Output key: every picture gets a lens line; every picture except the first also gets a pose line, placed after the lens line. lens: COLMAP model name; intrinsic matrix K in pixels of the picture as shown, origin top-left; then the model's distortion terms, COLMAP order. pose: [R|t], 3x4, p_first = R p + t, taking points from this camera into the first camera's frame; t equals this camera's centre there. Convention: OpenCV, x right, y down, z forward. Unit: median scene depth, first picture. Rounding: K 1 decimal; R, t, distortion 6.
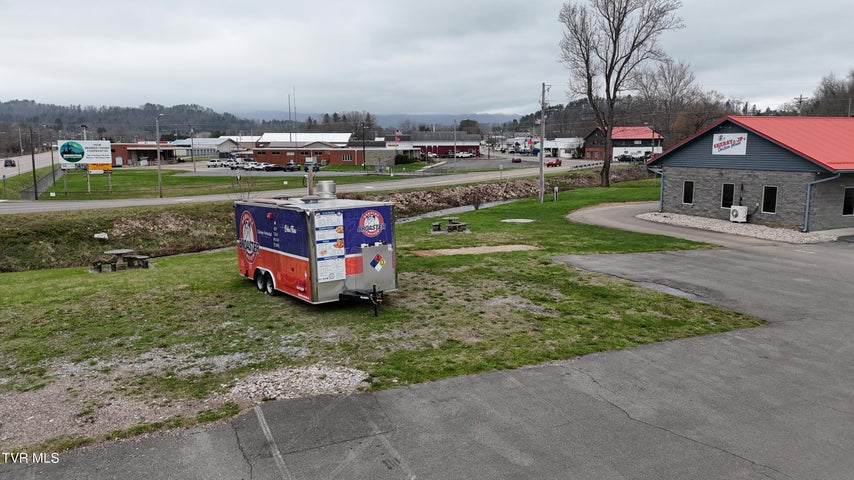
lens RADIAL K [[624.4, 0, 429.1], [0, 624.4, 240.4], [0, 0, 1]] dist [0.089088, -0.086821]
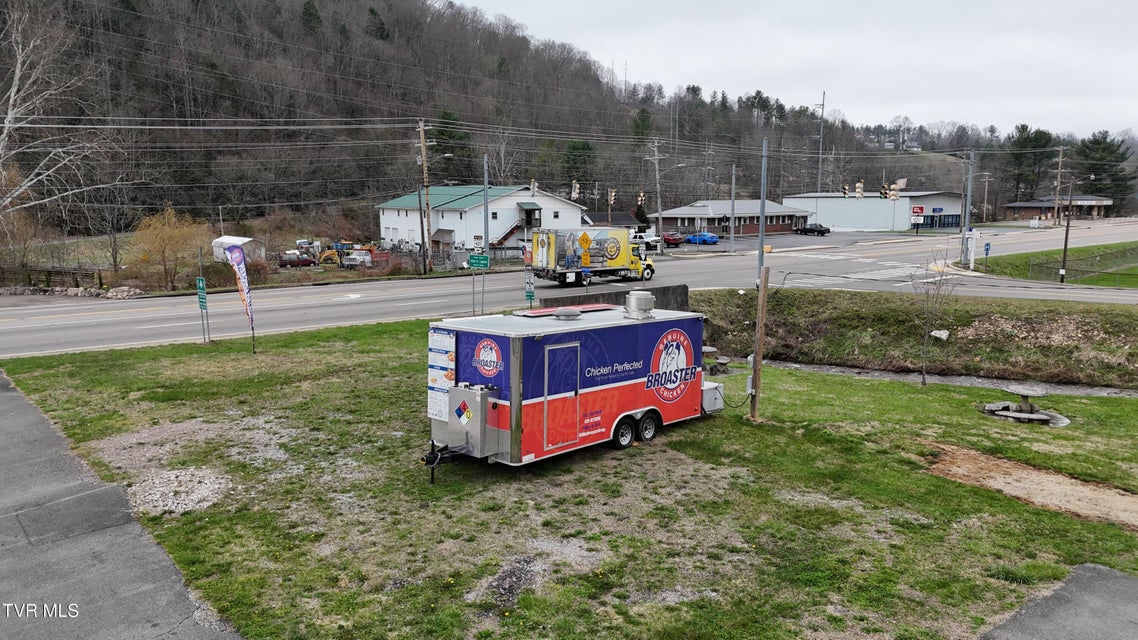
lens RADIAL K [[832.0, 0, 570.7], [0, 832.0, 320.4], [0, 0, 1]] dist [0.089088, -0.086821]
pose [[0.251311, 0.144064, -0.957125, 0.335544], [-0.140951, 0.983767, 0.111065, -0.075930], [0.957588, 0.106995, 0.267538, 0.343282]]
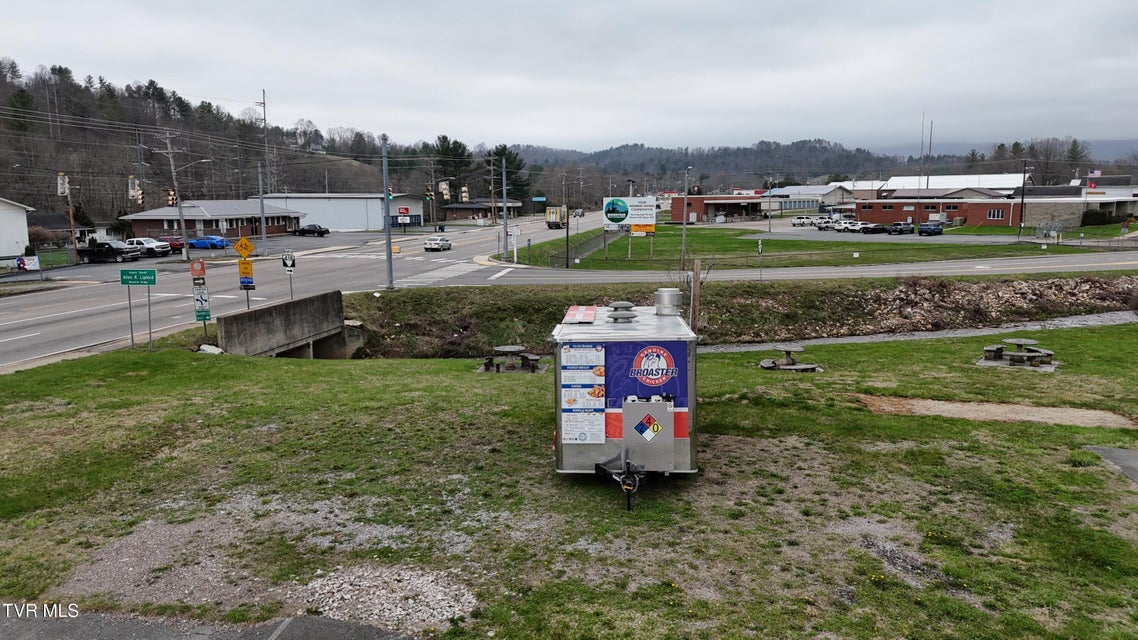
lens RADIAL K [[832.0, 0, 570.3], [0, 832.0, 320.8], [0, 0, 1]] dist [0.089088, -0.086821]
pose [[0.805869, 0.087408, -0.585607, 0.143687], [-0.085693, 0.995848, 0.030717, -0.038899], [0.585860, 0.025429, 0.810013, 0.095085]]
